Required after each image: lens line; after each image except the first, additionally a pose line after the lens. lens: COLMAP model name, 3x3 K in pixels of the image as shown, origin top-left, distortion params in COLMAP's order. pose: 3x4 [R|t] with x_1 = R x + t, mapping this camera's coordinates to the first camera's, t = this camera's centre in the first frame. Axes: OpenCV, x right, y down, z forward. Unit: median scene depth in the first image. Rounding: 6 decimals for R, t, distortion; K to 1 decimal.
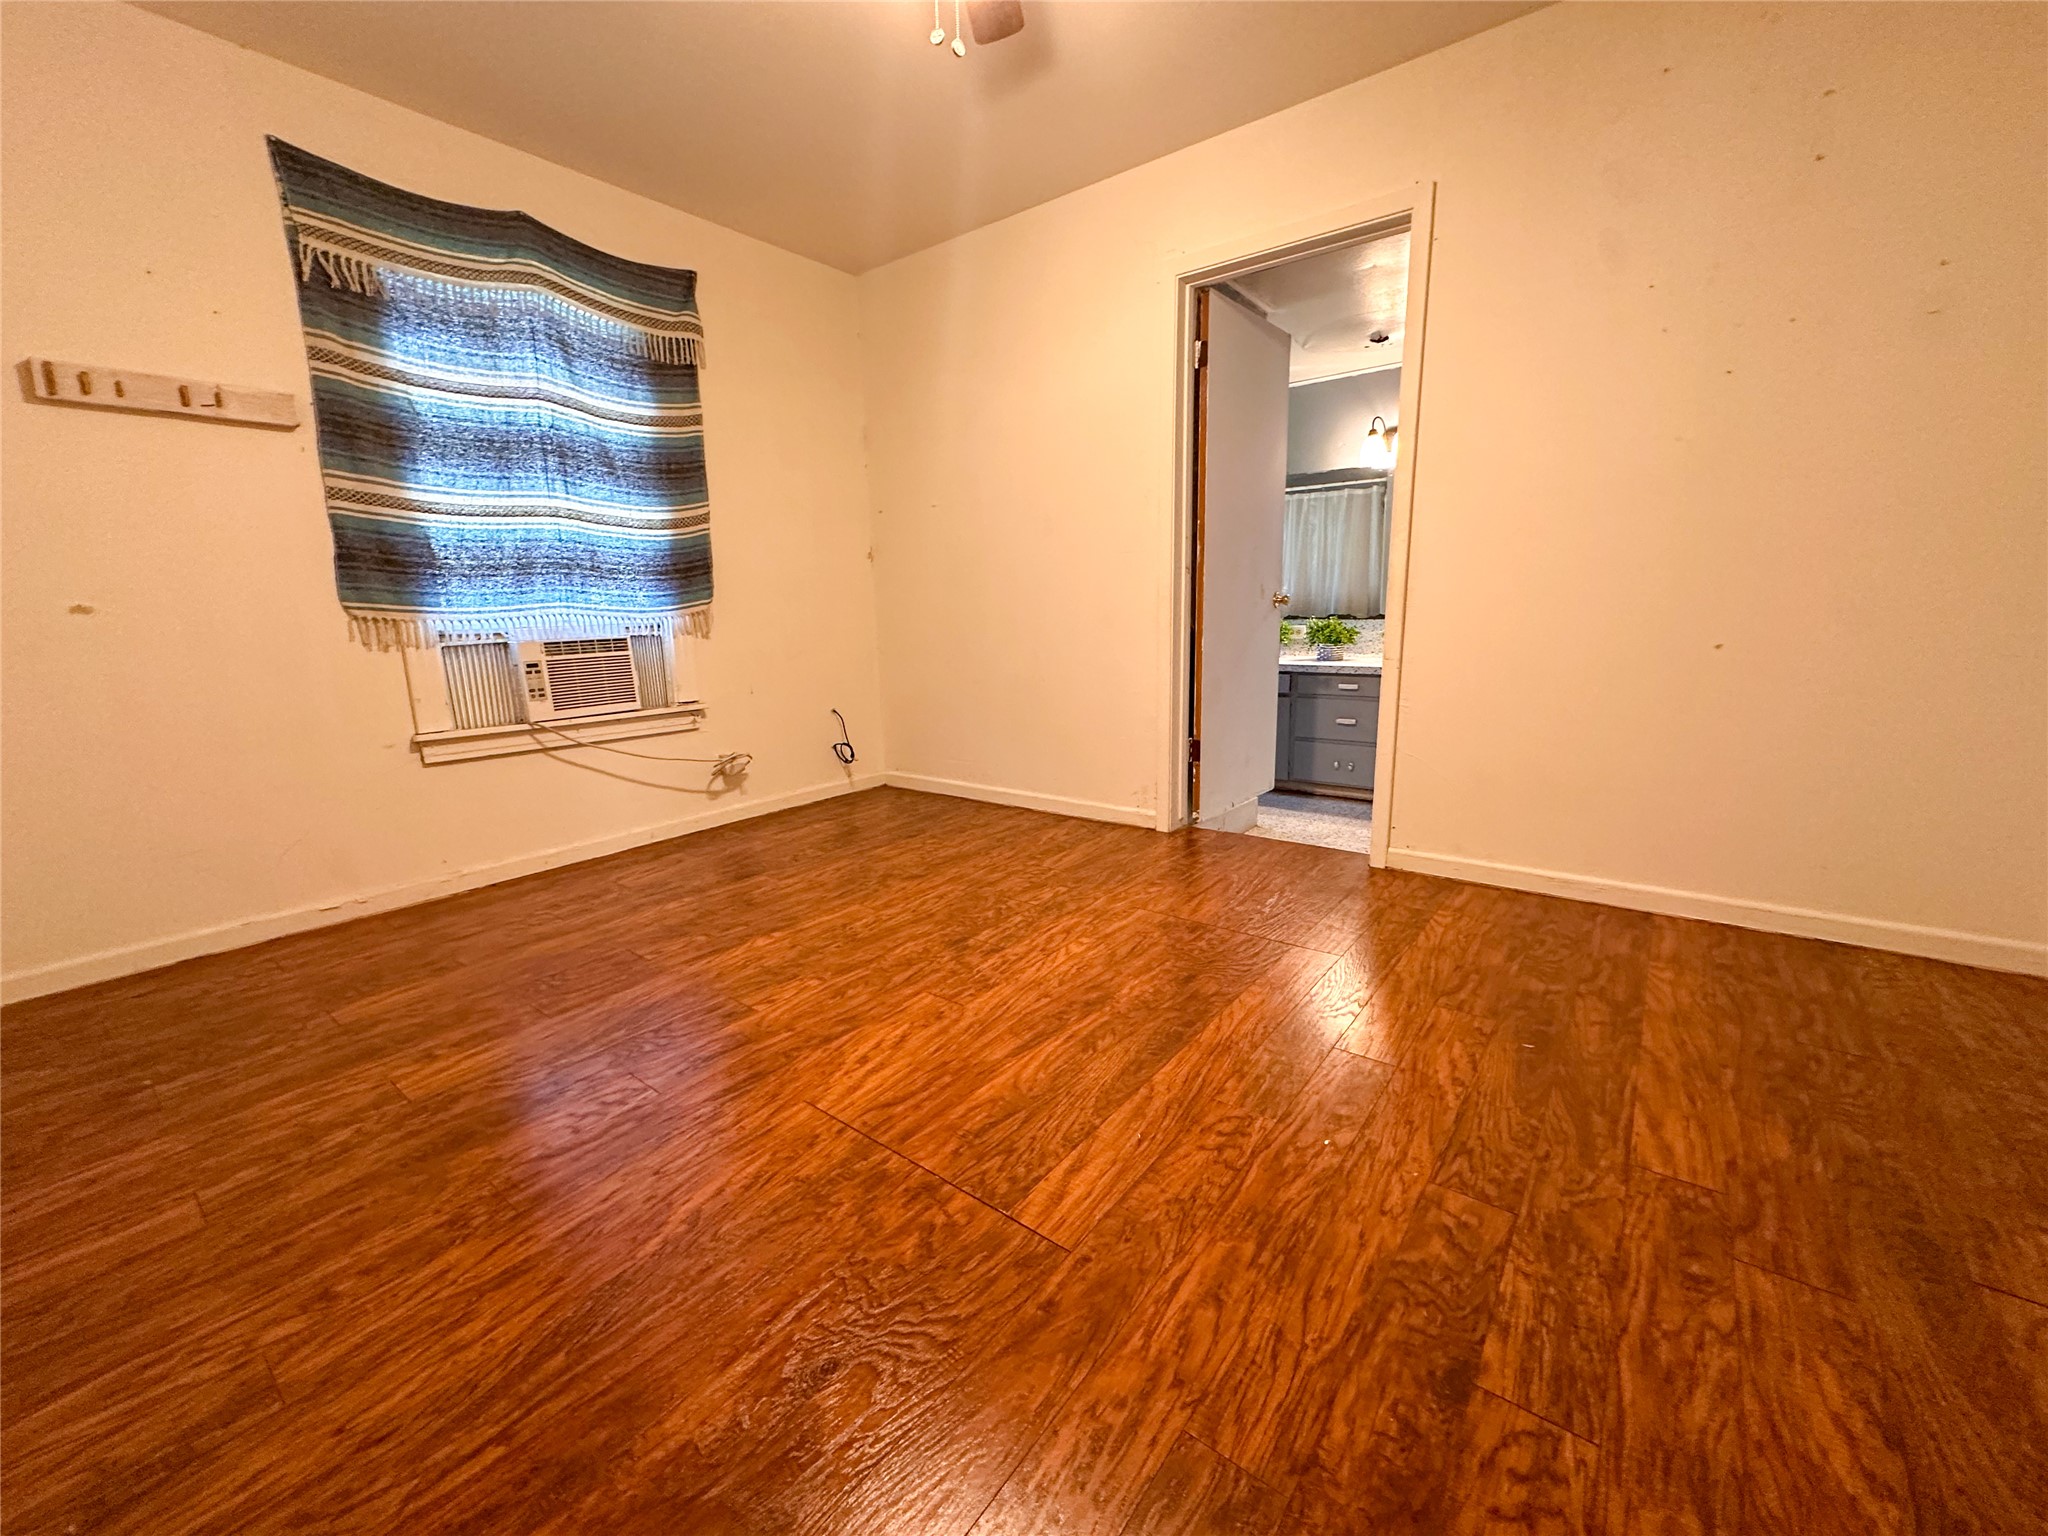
lens RADIAL K [[816.0, 0, 1023.4], [0, 816.0, 770.9], [0, 0, 1]] dist [-0.007732, 0.000673]
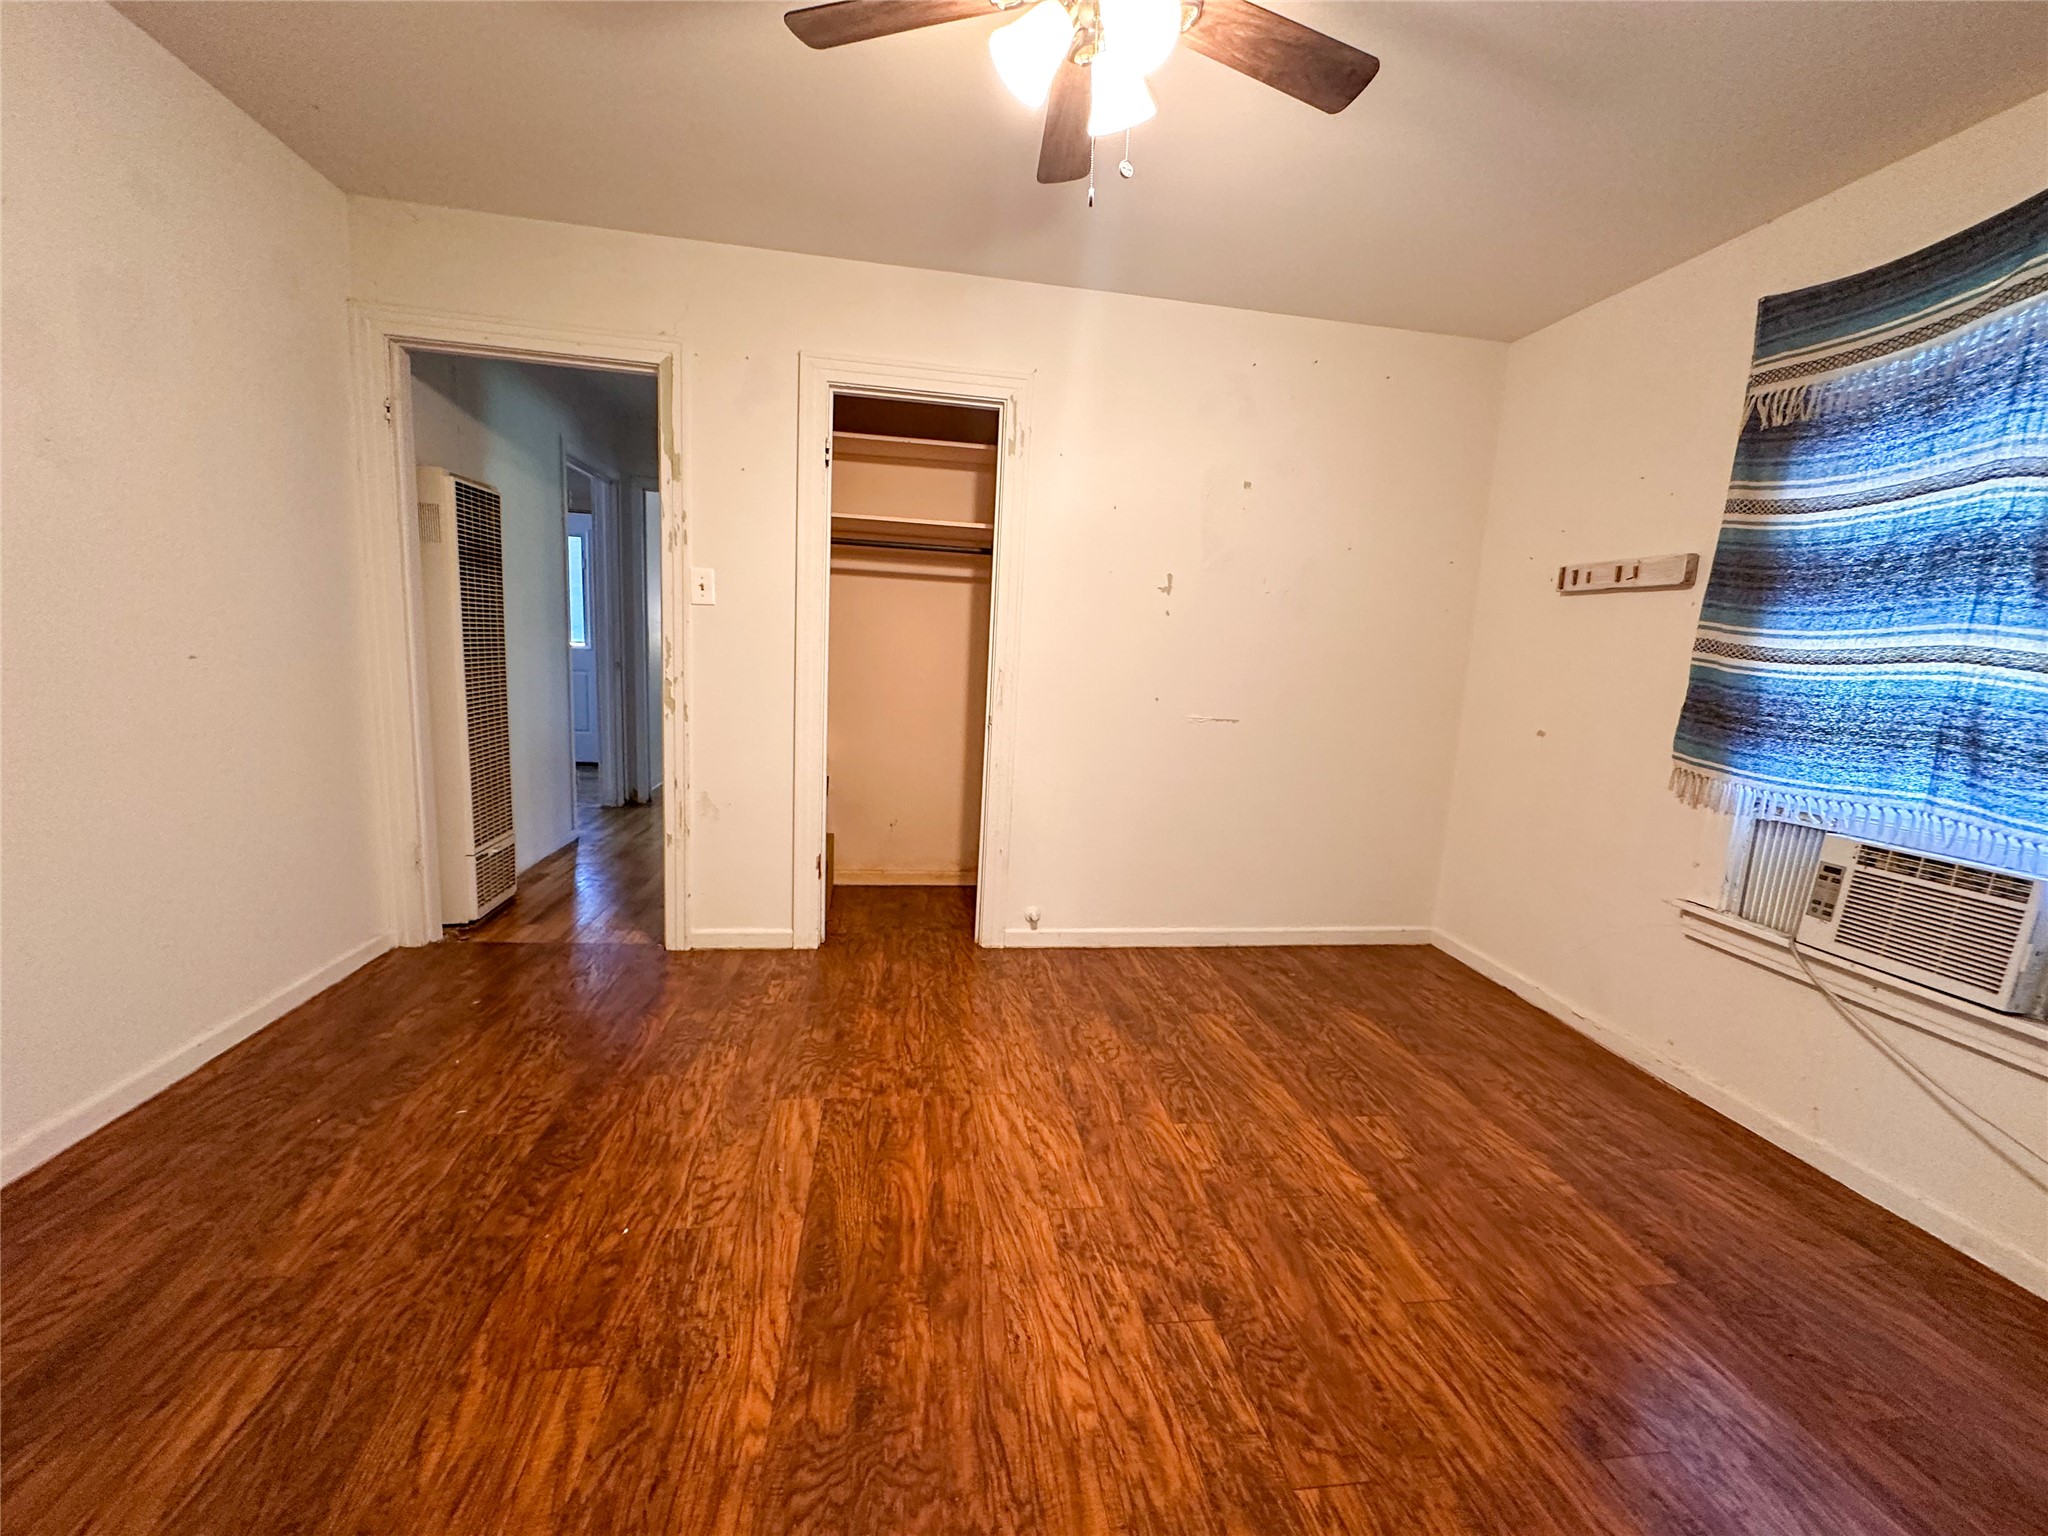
lens RADIAL K [[816.0, 0, 1023.3], [0, 816.0, 771.5], [0, 0, 1]] dist [-0.007732, 0.000673]
pose [[-0.686449, 0.098233, -0.720513, 0.466397], [-0.187796, 0.933274, 0.306158, -0.371896], [0.702510, 0.345471, -0.622197, 1.171458]]
